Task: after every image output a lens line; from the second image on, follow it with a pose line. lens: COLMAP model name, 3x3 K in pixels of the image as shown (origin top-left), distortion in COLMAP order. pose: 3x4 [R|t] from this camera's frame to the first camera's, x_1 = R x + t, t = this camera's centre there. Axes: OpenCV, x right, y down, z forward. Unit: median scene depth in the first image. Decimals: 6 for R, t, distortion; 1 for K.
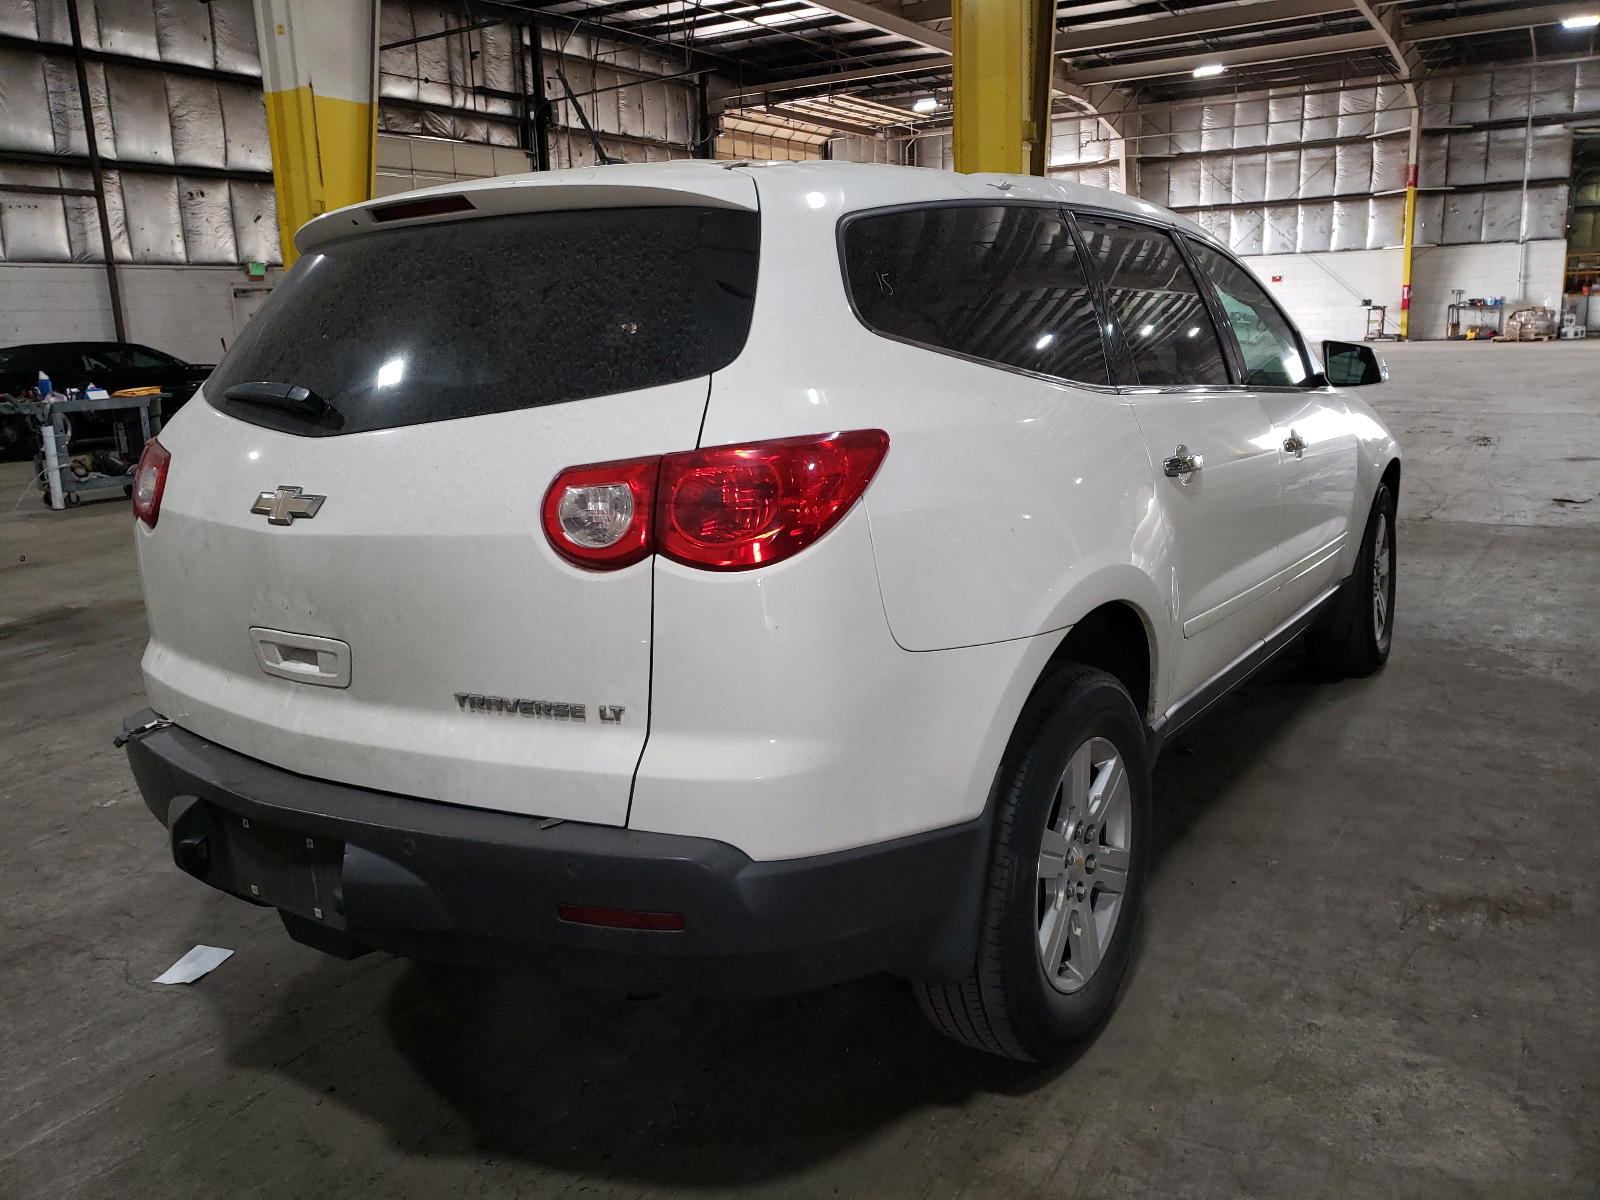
lens RADIAL K [[1211.3, 0, 807.8], [0, 1211.3, 568.2], [0, 0, 1]] dist [-0.003215, -0.006584]
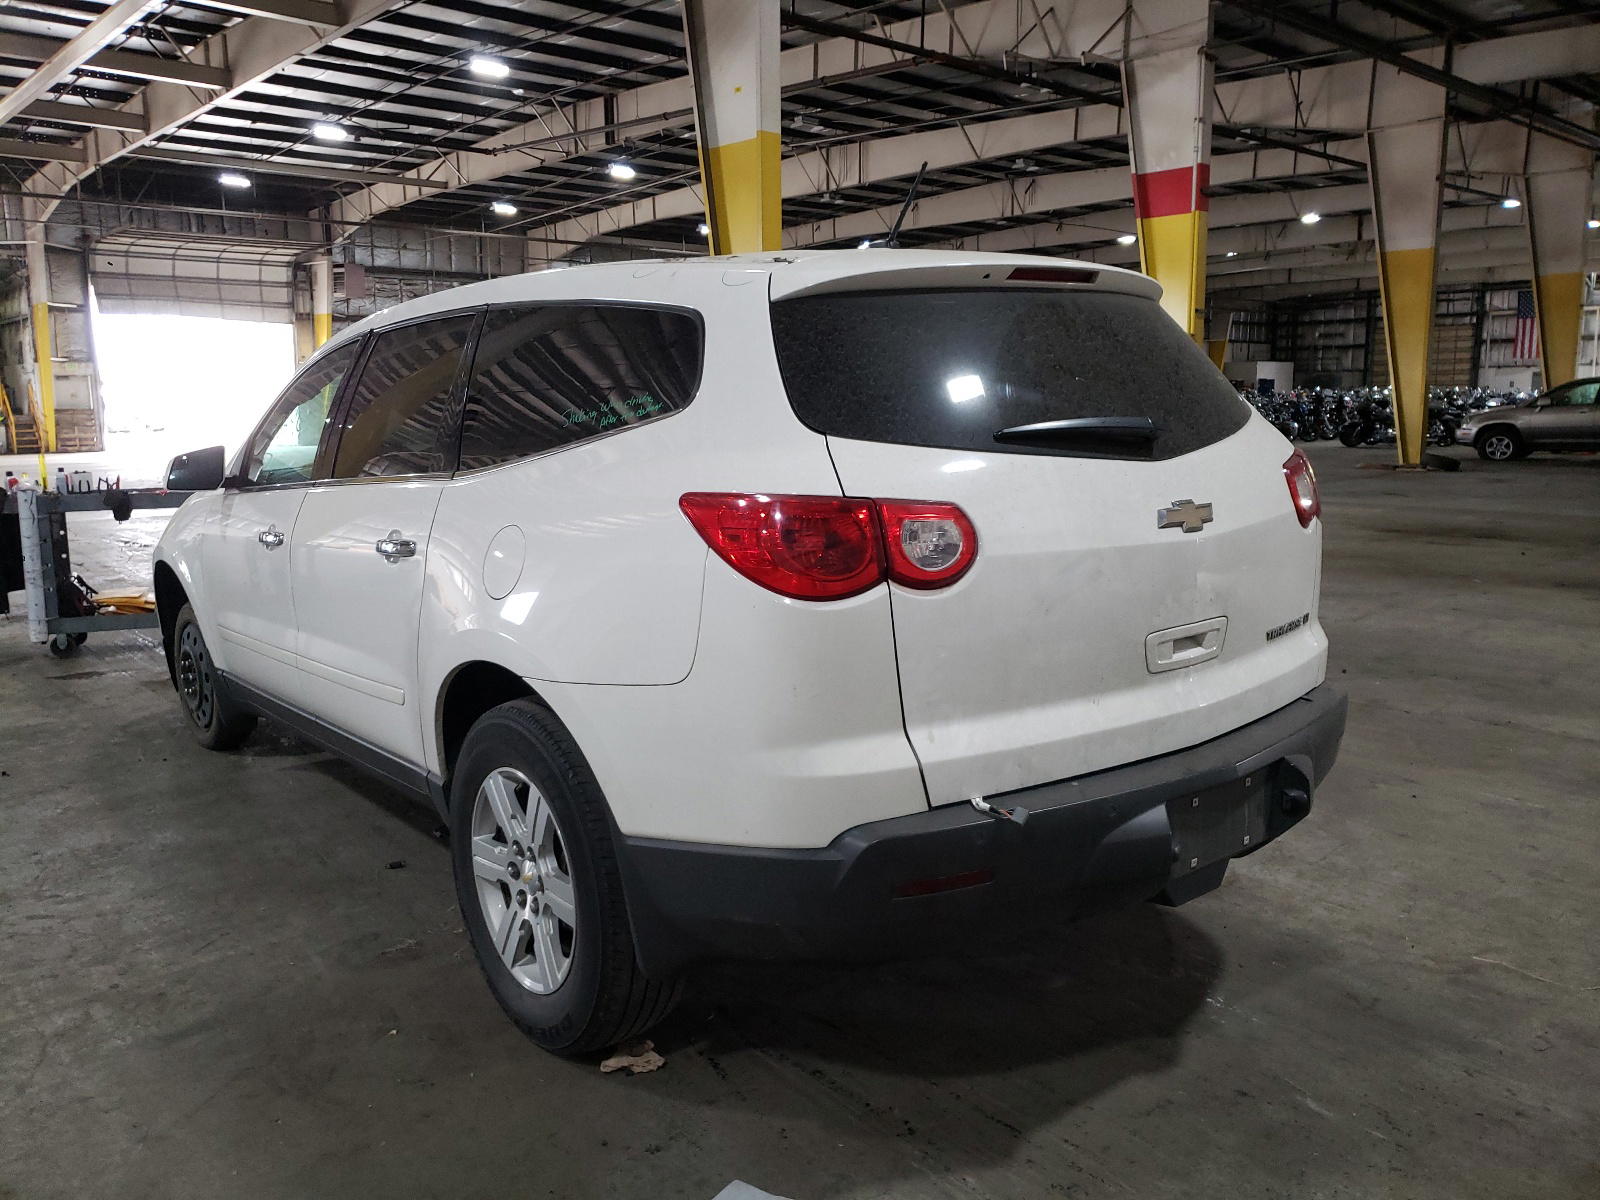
lens RADIAL K [[1266.6, 0, 711.9], [0, 1266.6, 601.4], [0, 0, 1]] dist [0.000488, 0.006600]
pose [[0.333053, -0.110062, 0.936463, -1.591977], [0.192499, 0.980183, 0.046738, -0.106371], [-0.923049, 0.164702, 0.347640, 0.909004]]
